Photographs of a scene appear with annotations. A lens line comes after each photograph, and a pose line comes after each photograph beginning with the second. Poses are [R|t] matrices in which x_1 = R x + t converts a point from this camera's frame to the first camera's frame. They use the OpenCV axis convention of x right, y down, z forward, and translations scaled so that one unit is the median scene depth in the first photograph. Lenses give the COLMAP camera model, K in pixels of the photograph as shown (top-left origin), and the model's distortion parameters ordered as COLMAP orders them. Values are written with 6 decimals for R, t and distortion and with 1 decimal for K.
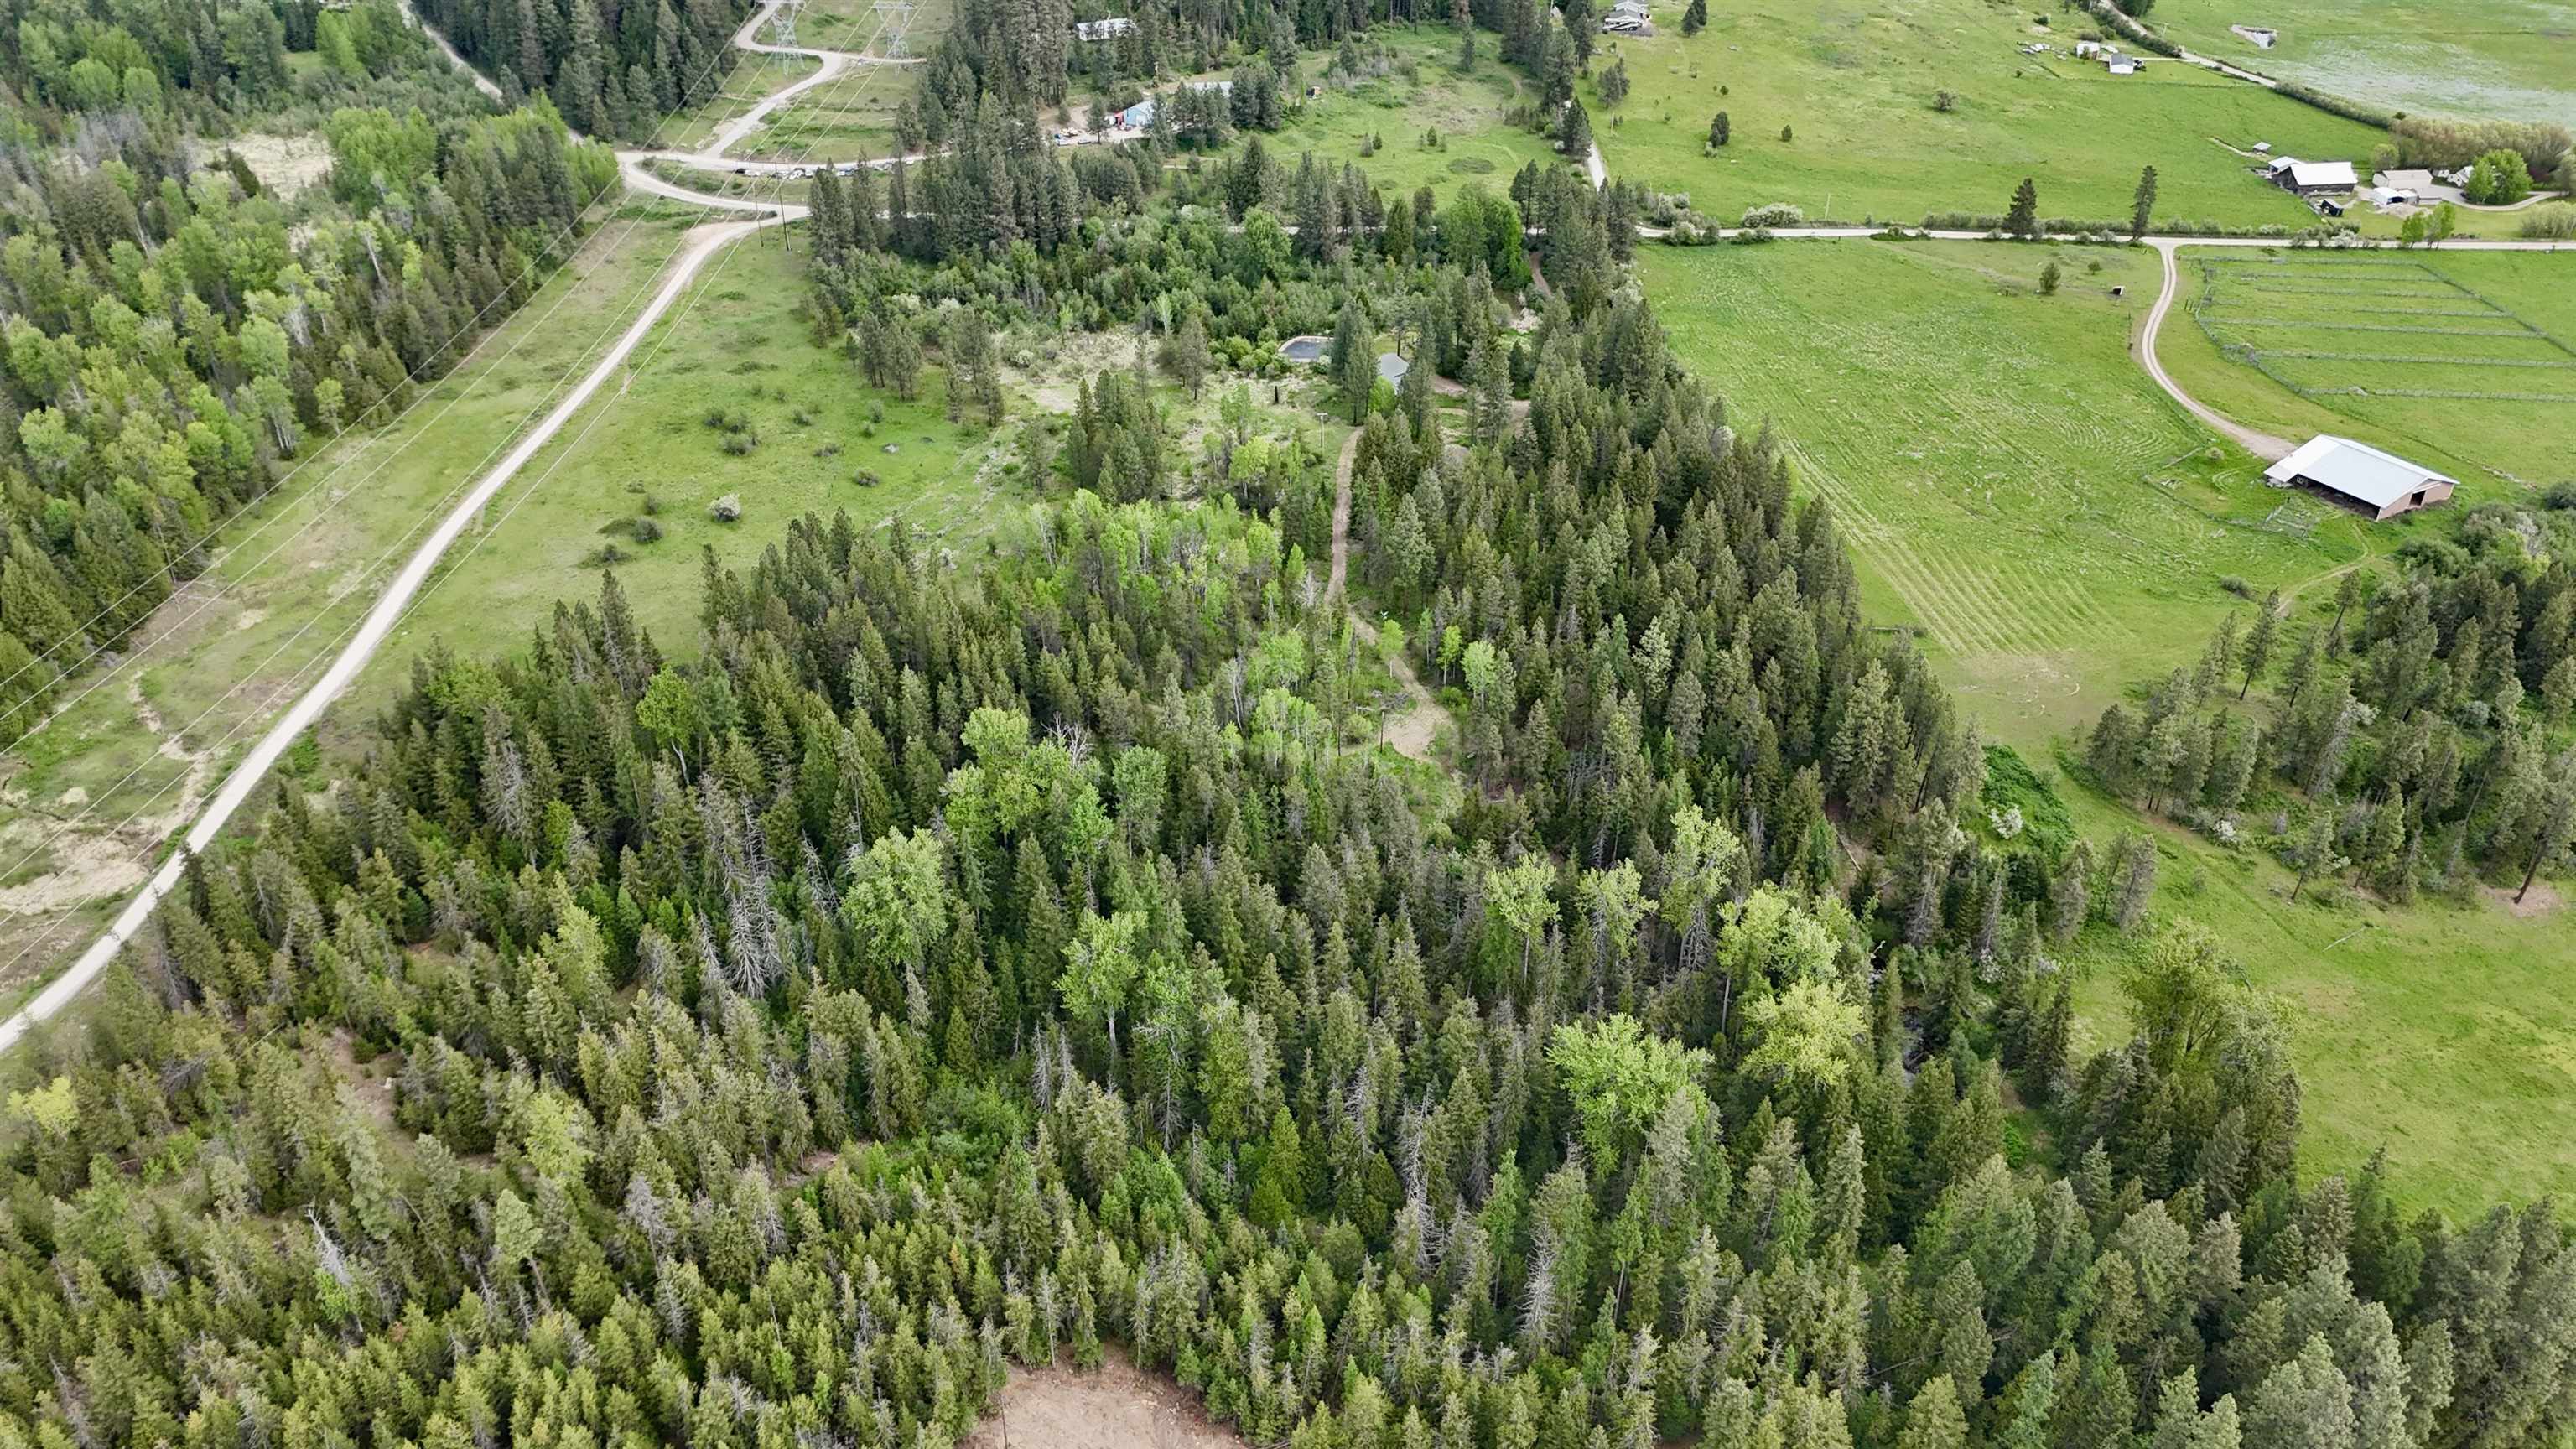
lens RADIAL K [[1895.2, 0, 1288.0], [0, 1895.2, 724.5], [0, 0, 1]] dist [0.087557, -0.093411]
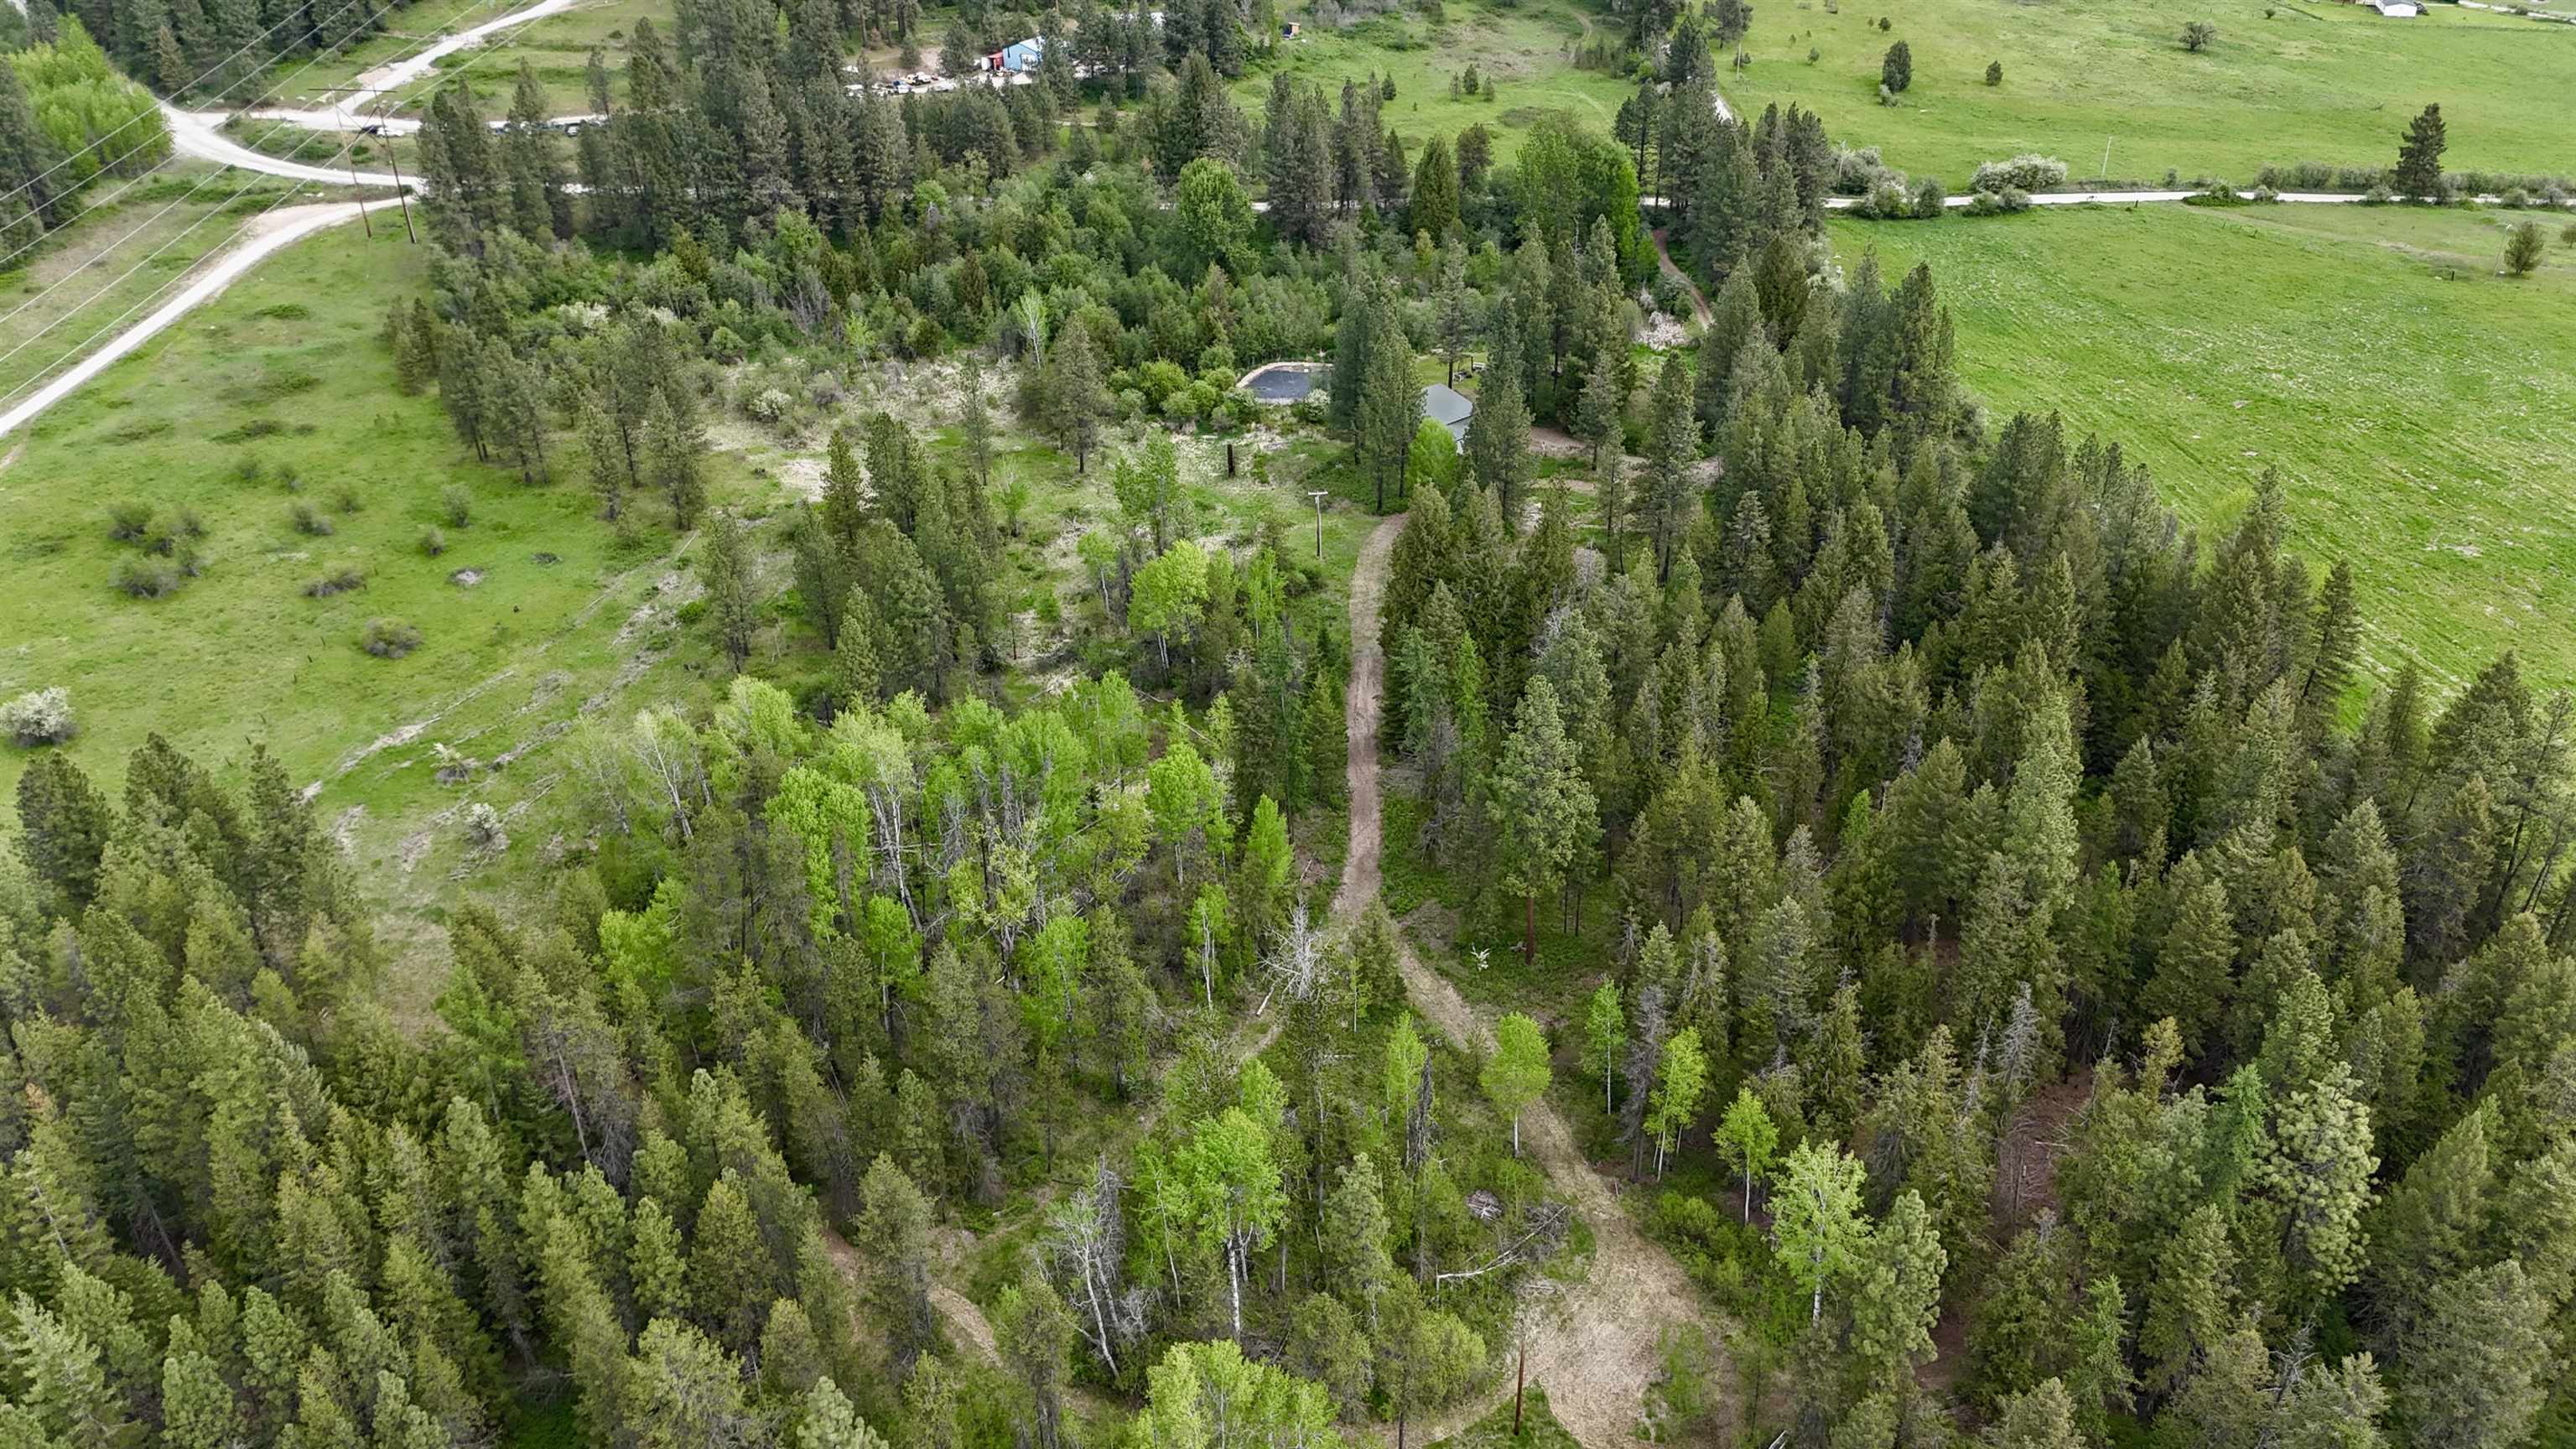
lens RADIAL K [[1895.2, 0, 1288.0], [0, 1895.2, 724.5], [0, 0, 1]] dist [0.087557, -0.093411]
pose [[0.999782, -0.020307, 0.004868, 0.005380], [0.020519, 0.998618, -0.048383, -0.067143], [-0.003879, 0.048472, 0.998817, 0.431487]]
